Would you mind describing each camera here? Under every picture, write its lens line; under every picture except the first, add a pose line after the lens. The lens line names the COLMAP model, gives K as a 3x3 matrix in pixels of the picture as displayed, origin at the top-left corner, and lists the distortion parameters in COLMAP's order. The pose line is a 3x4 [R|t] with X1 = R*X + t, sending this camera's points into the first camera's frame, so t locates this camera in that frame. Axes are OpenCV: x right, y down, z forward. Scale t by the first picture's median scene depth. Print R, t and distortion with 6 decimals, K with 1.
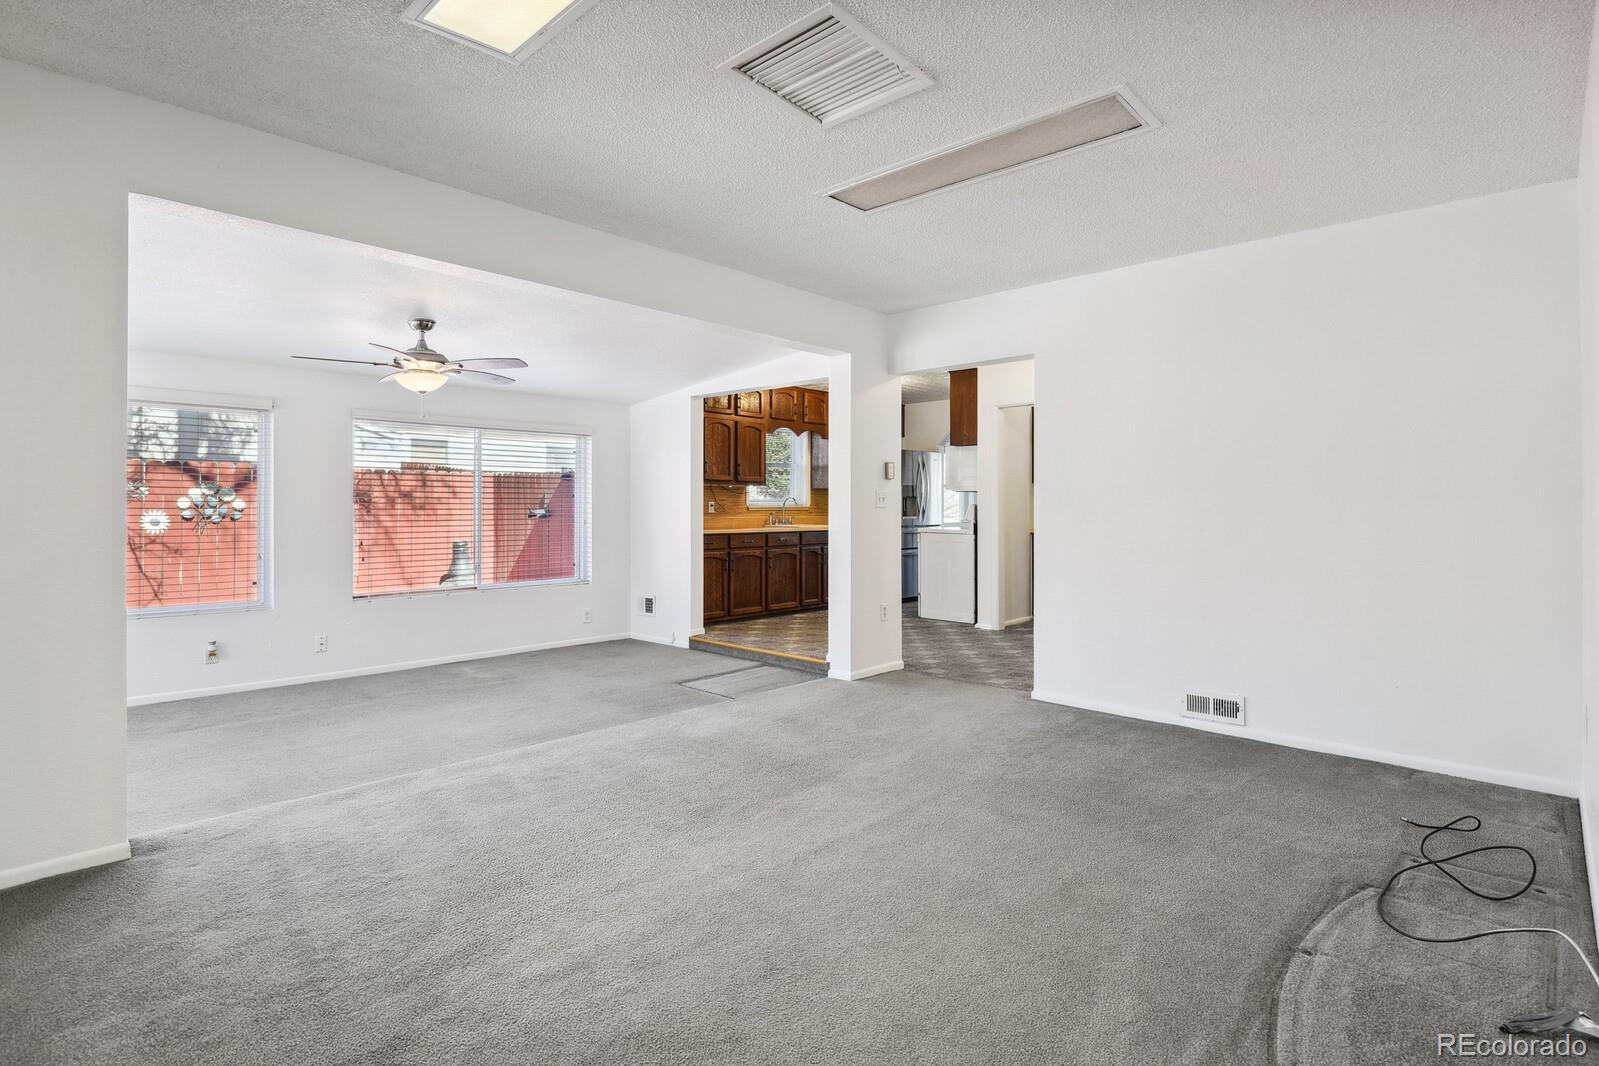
lens RADIAL K [[798.4, 0, 797.8], [0, 798.4, 514.0], [0, 0, 1]] dist [-0.001184, -0.010442]
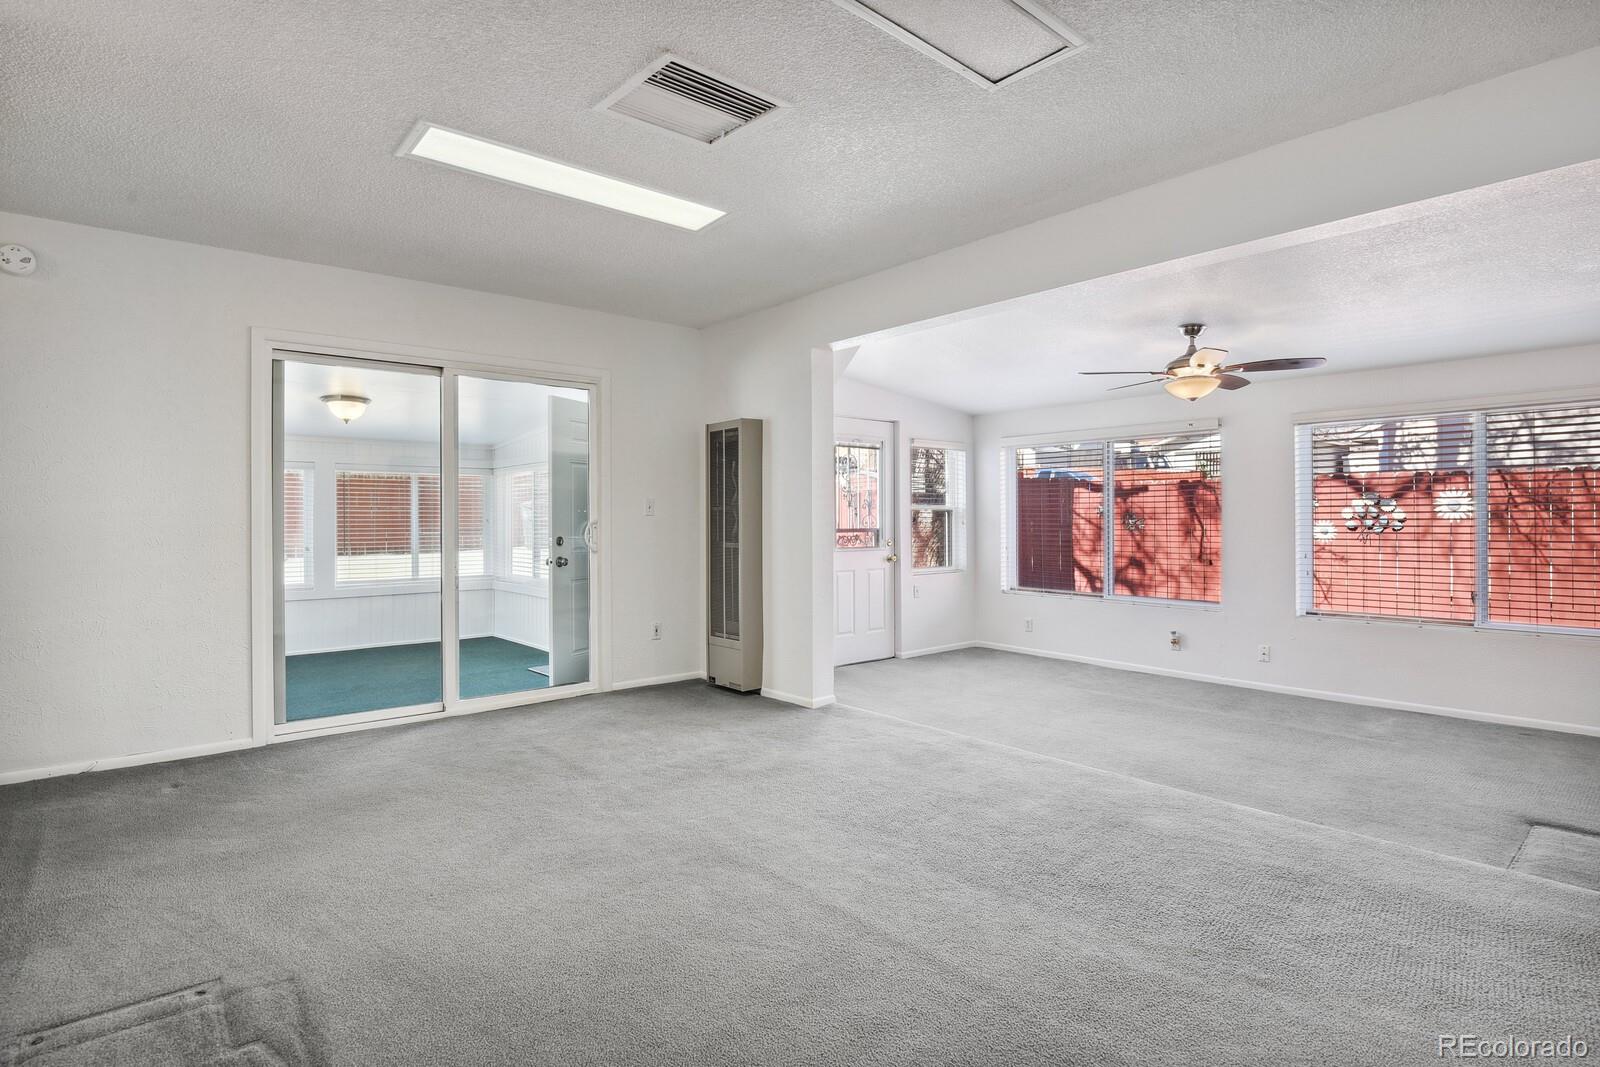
lens RADIAL K [[798.9, 0, 798.3], [0, 798.9, 514.5], [0, 0, 1]] dist [-0.001184, -0.010442]
pose [[-0.141331, -0.010727, -0.989904, 0.361606], [-0.001530, 0.999942, -0.010617, -0.000885], [0.989961, 0.000014, -0.141339, 0.423154]]
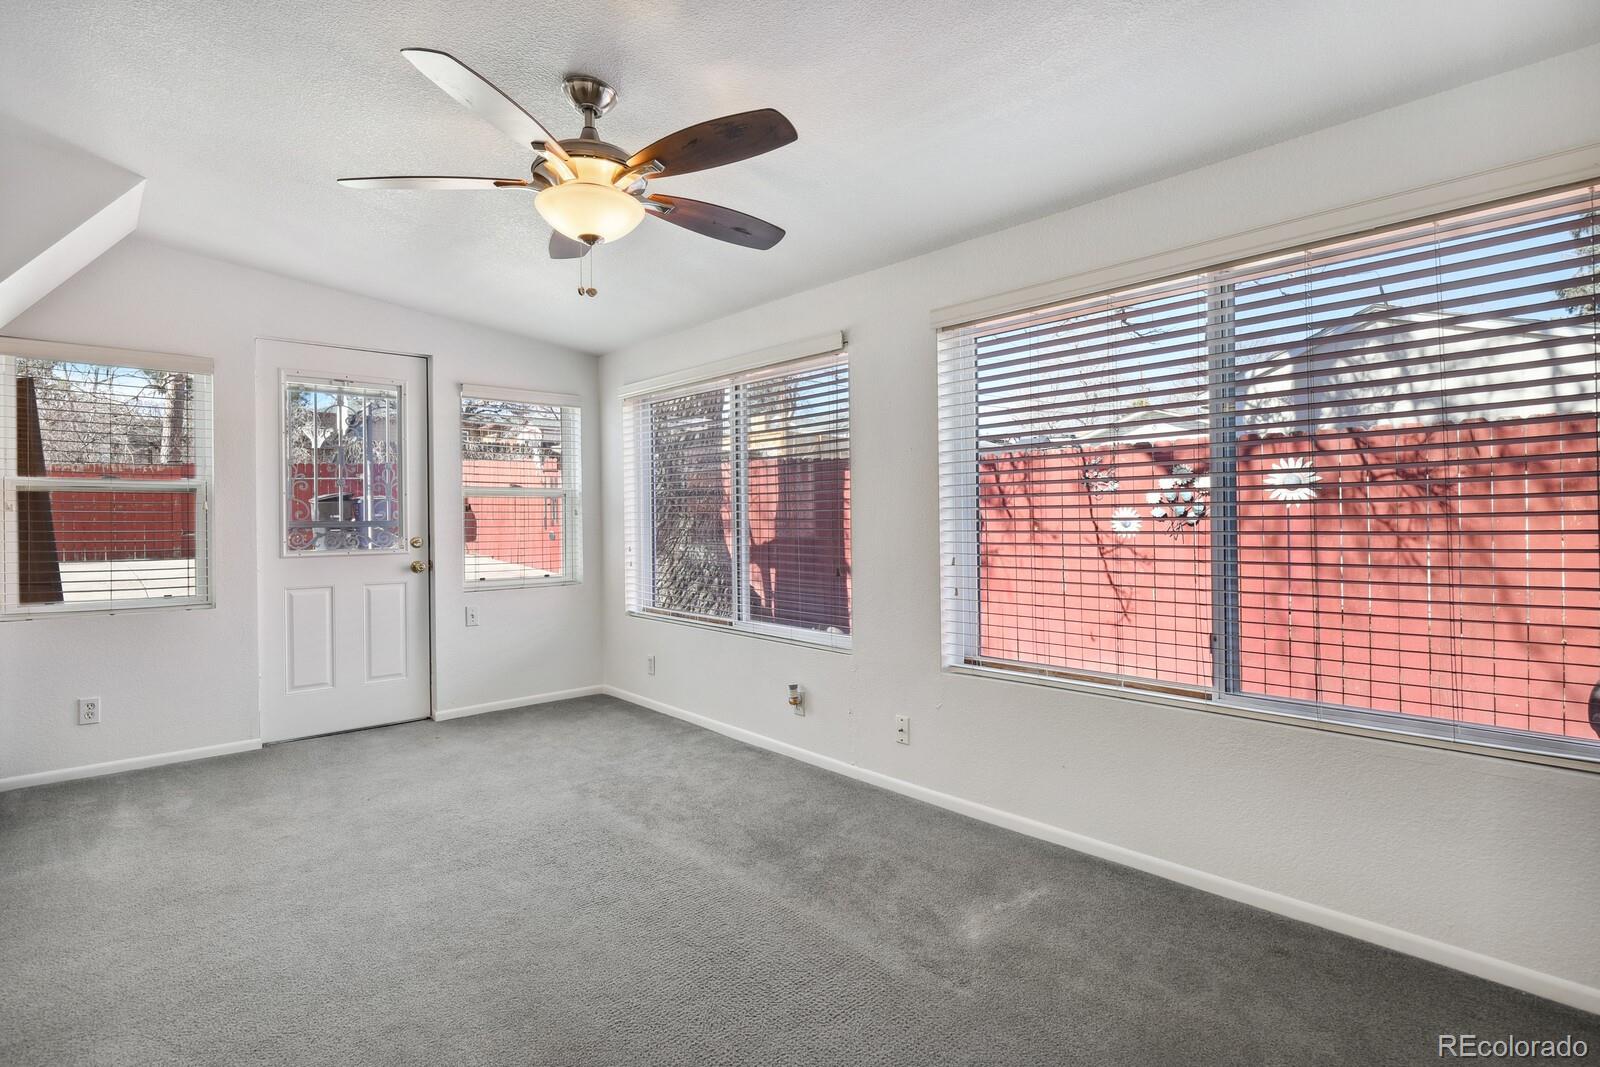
lens RADIAL K [[777.7, 0, 806.2], [0, 777.7, 517.2], [0, 0, 1]] dist [-0.000428, -0.008636]
pose [[-0.118354, -0.007712, -0.992942, -0.021308], [0.004769, 0.999954, -0.008335, 0.008791], [0.992960, -0.005722, -0.118311, 0.756016]]
